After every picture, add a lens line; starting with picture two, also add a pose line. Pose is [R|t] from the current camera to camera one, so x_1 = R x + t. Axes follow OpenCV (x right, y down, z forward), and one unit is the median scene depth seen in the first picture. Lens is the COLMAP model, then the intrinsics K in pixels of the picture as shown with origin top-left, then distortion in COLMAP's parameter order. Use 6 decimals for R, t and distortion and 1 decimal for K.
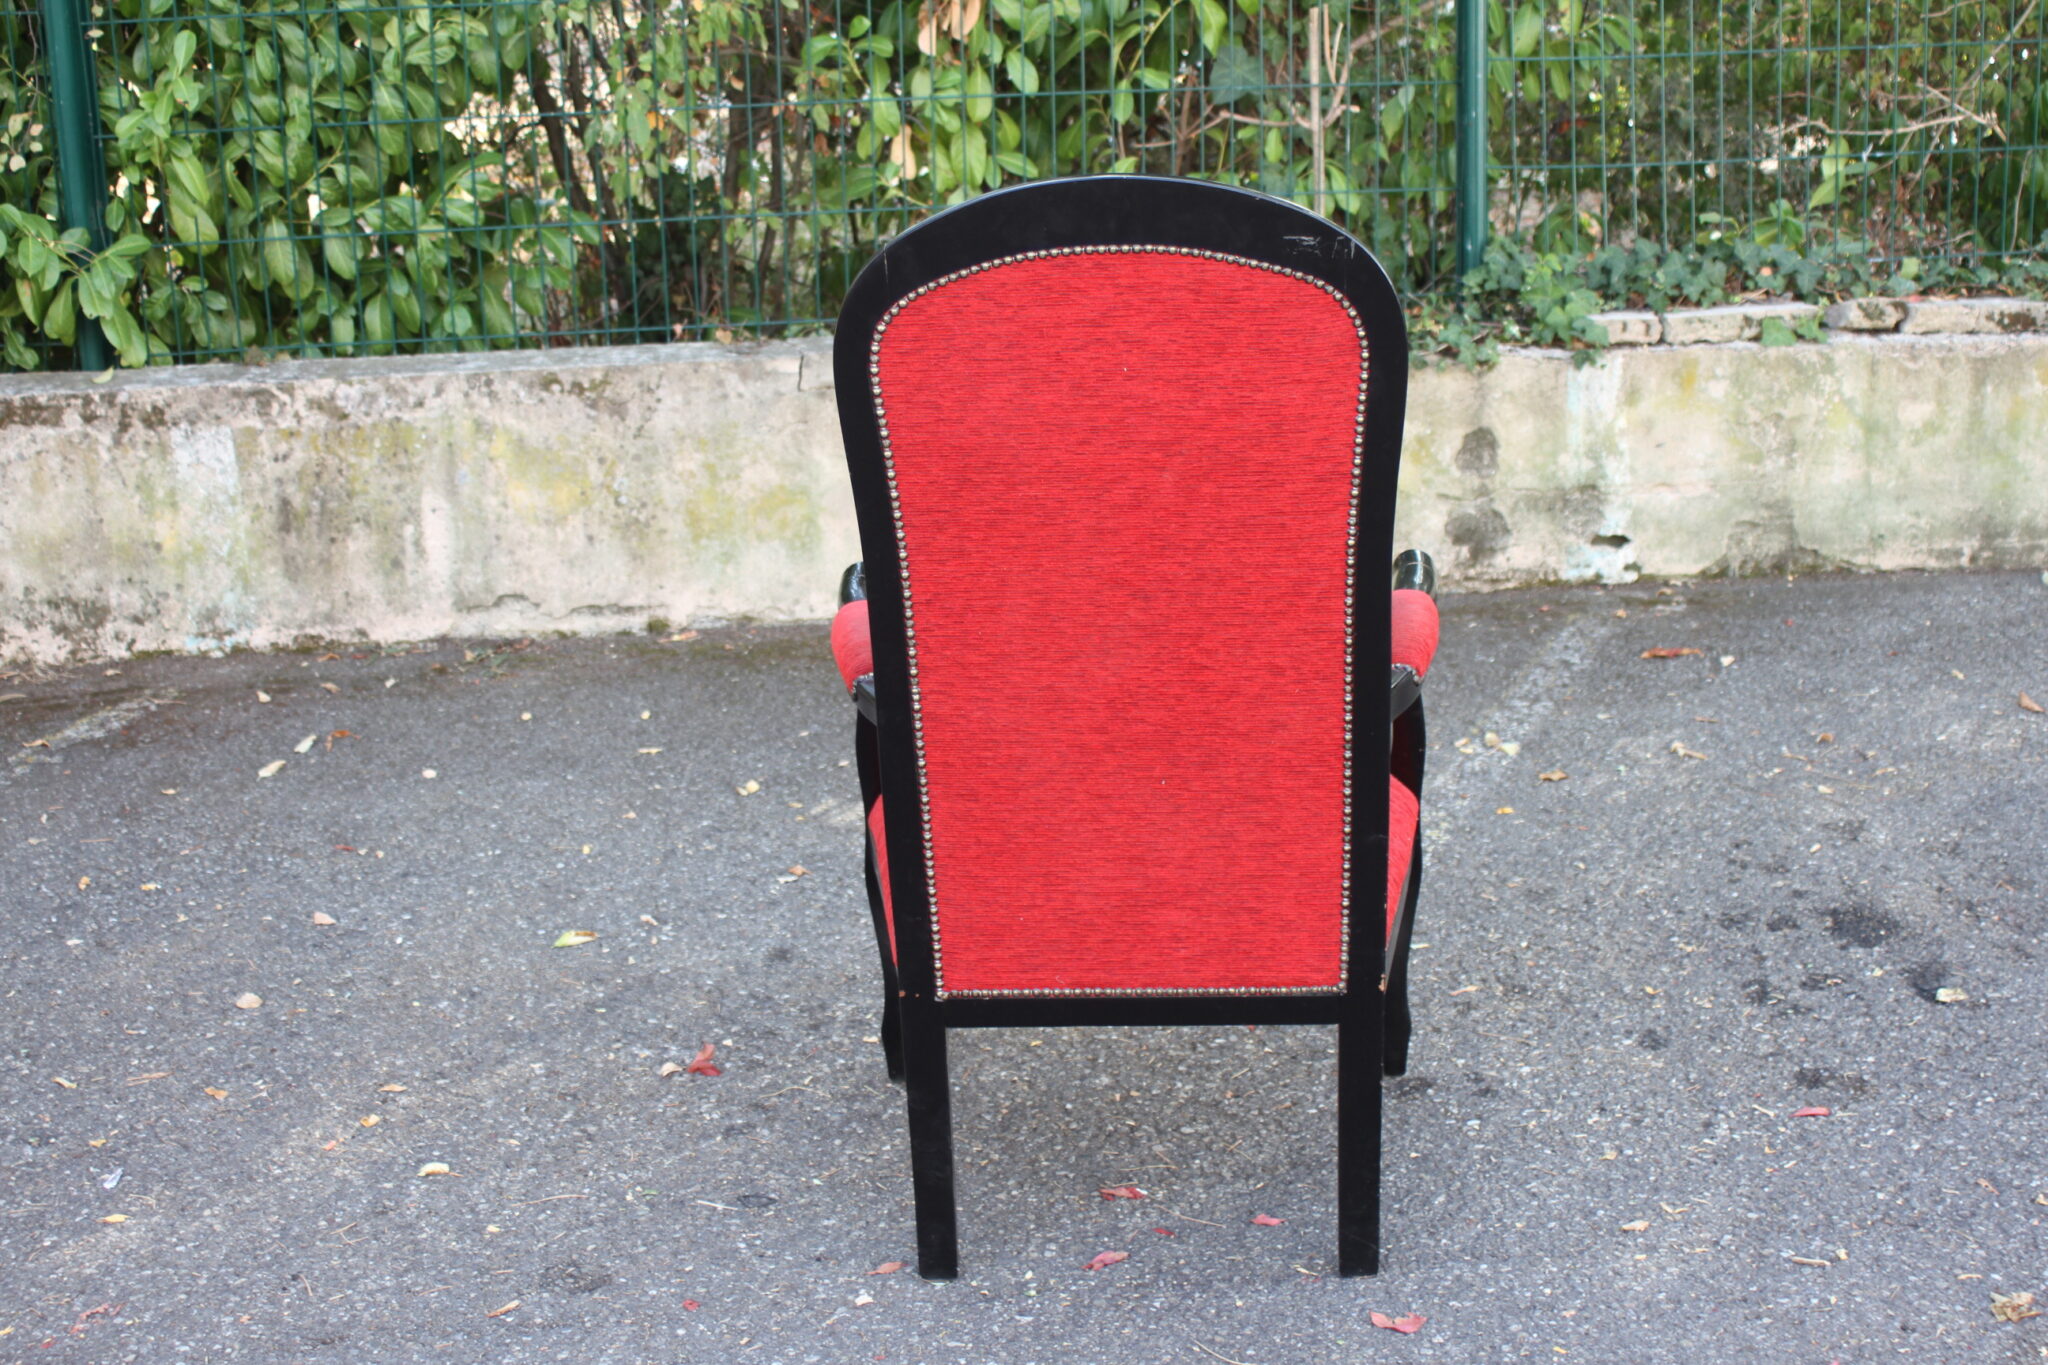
lens RADIAL K [[2772.1, 0, 1039.6], [0, 2772.1, 689.5], [0, 0, 1]] dist [-0.125384, 0.000000]
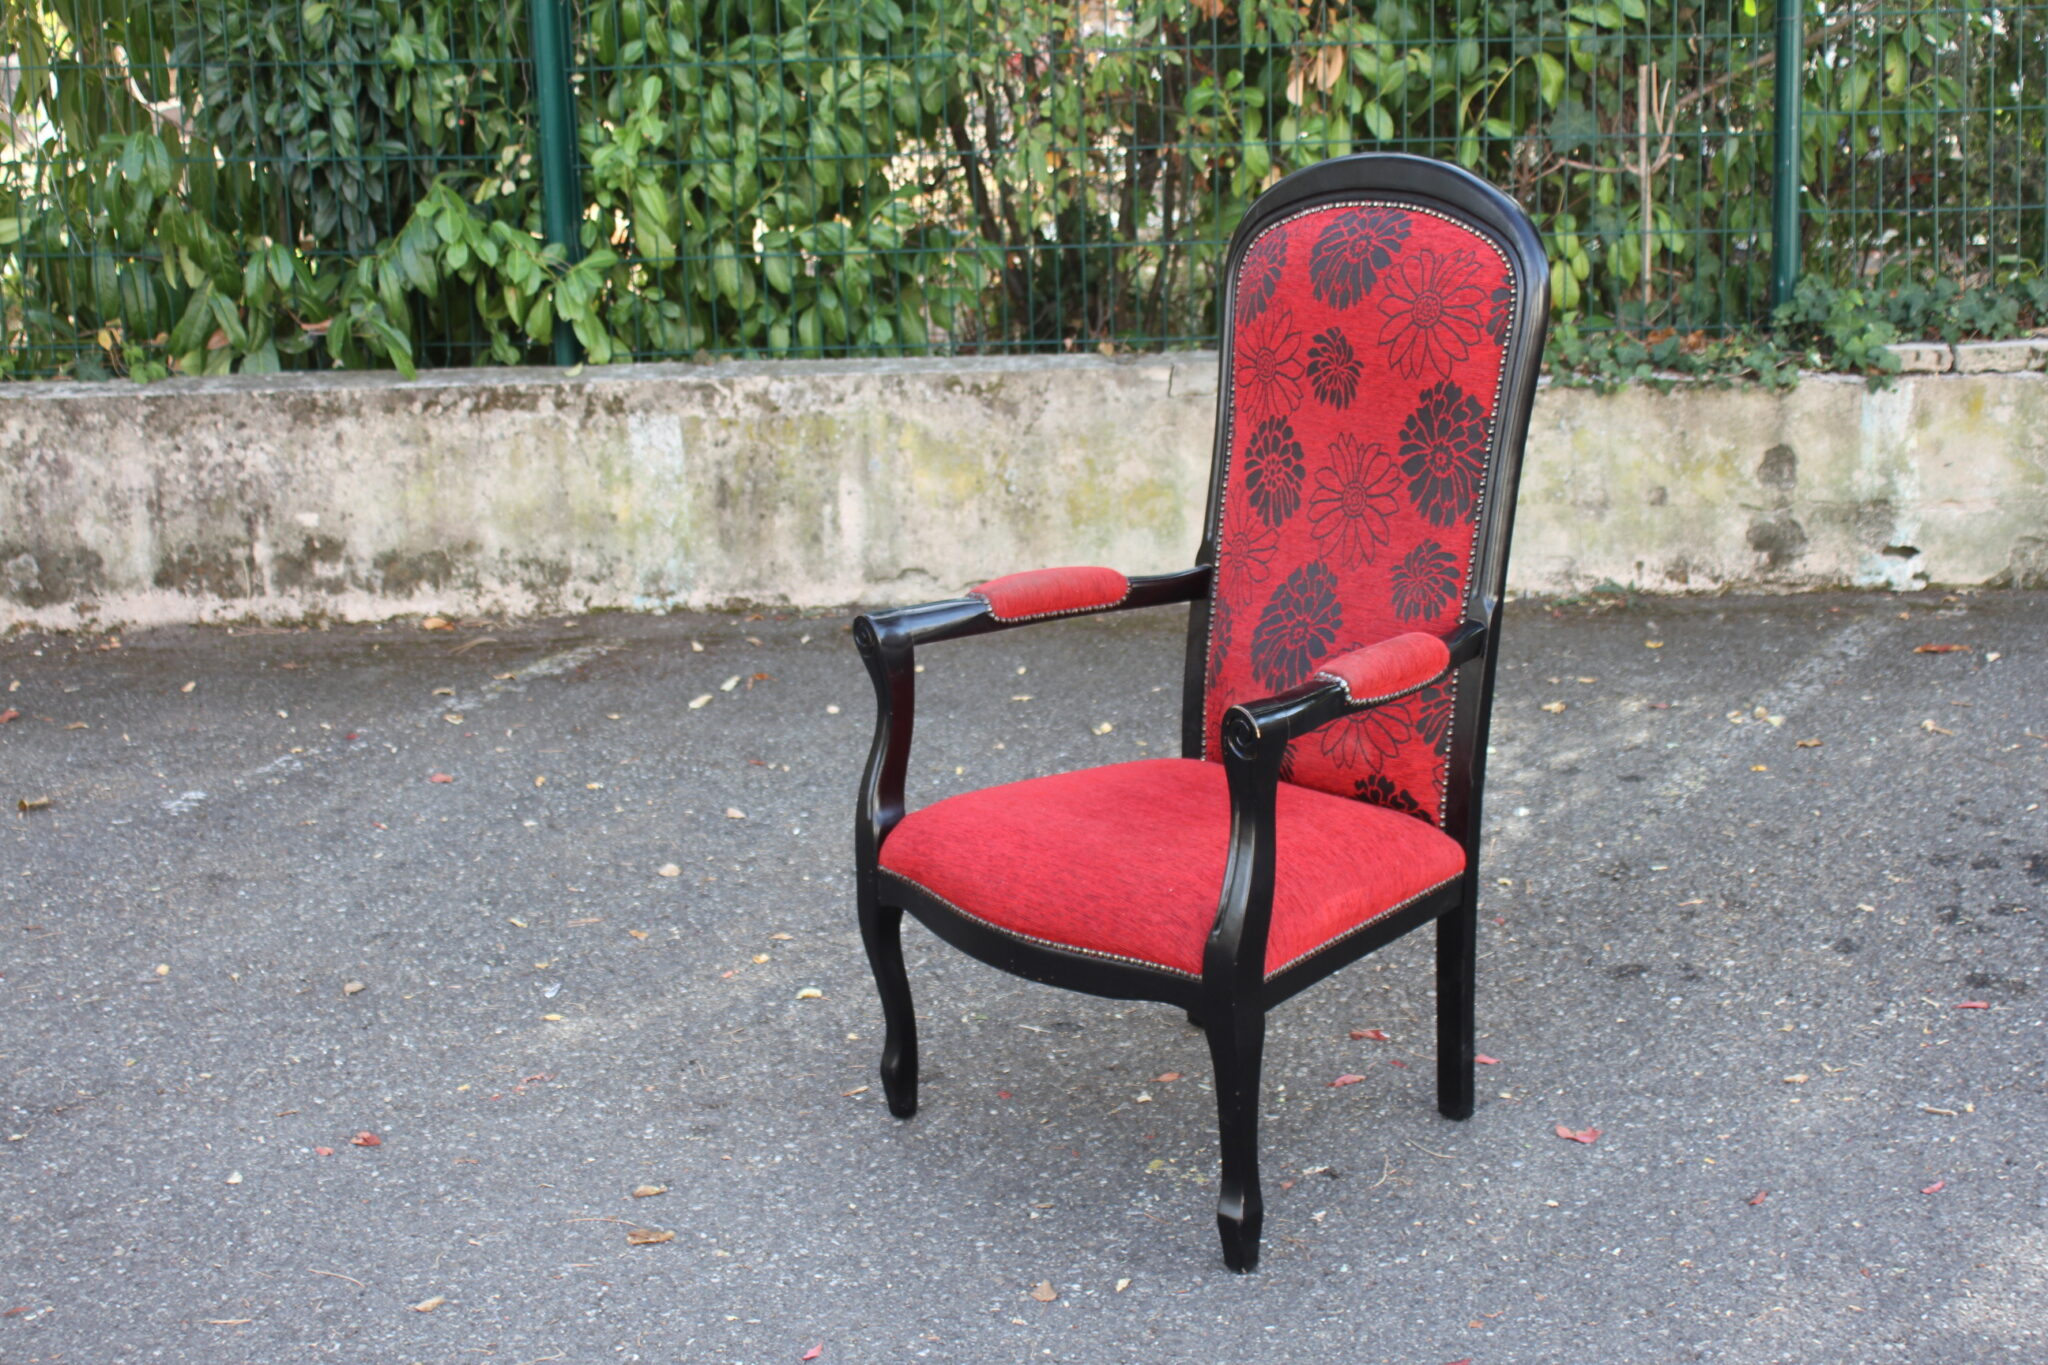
lens RADIAL K [[2772.1, 0, 1009.5], [0, 2772.1, 676.1], [0, 0, 1]] dist [-0.125384, 0.000000]
pose [[0.985112, 0.035712, -0.168164, 0.044643], [-0.040635, 0.998838, -0.025925, 0.039546], [0.167042, 0.032372, 0.985418, -0.131641]]
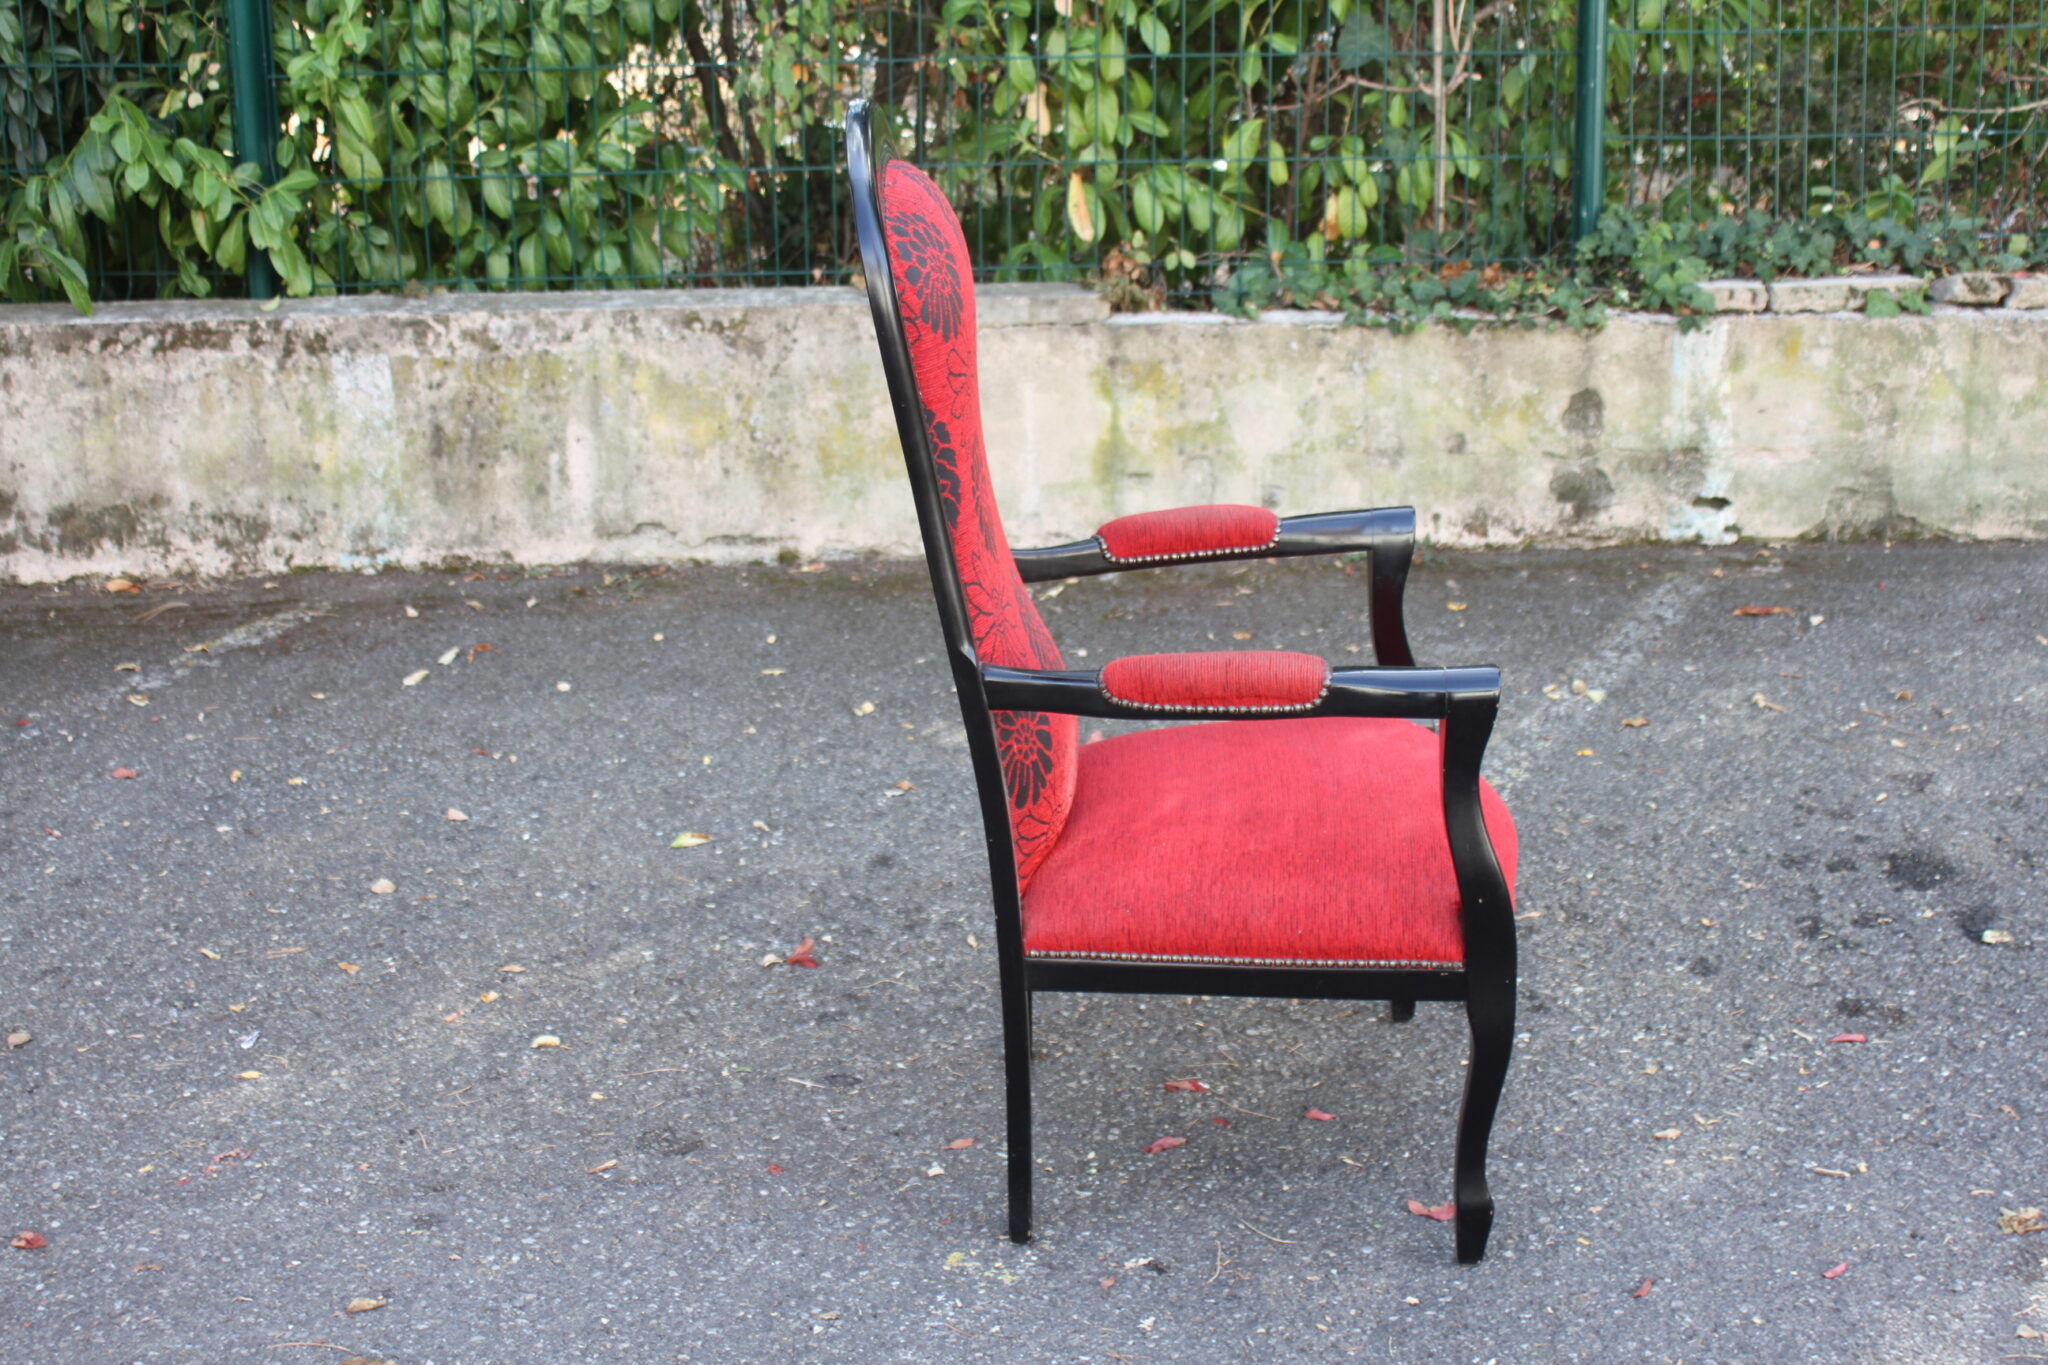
lens RADIAL K [[2772.1, 0, 1028.9], [0, 2772.1, 672.3], [0, 0, 1]] dist [-0.125384, 0.000000]
pose [[0.997647, 0.032262, -0.060490, 0.017902], [-0.031943, 0.999470, 0.006239, 0.011510], [0.060659, -0.004292, 0.998149, -0.039808]]
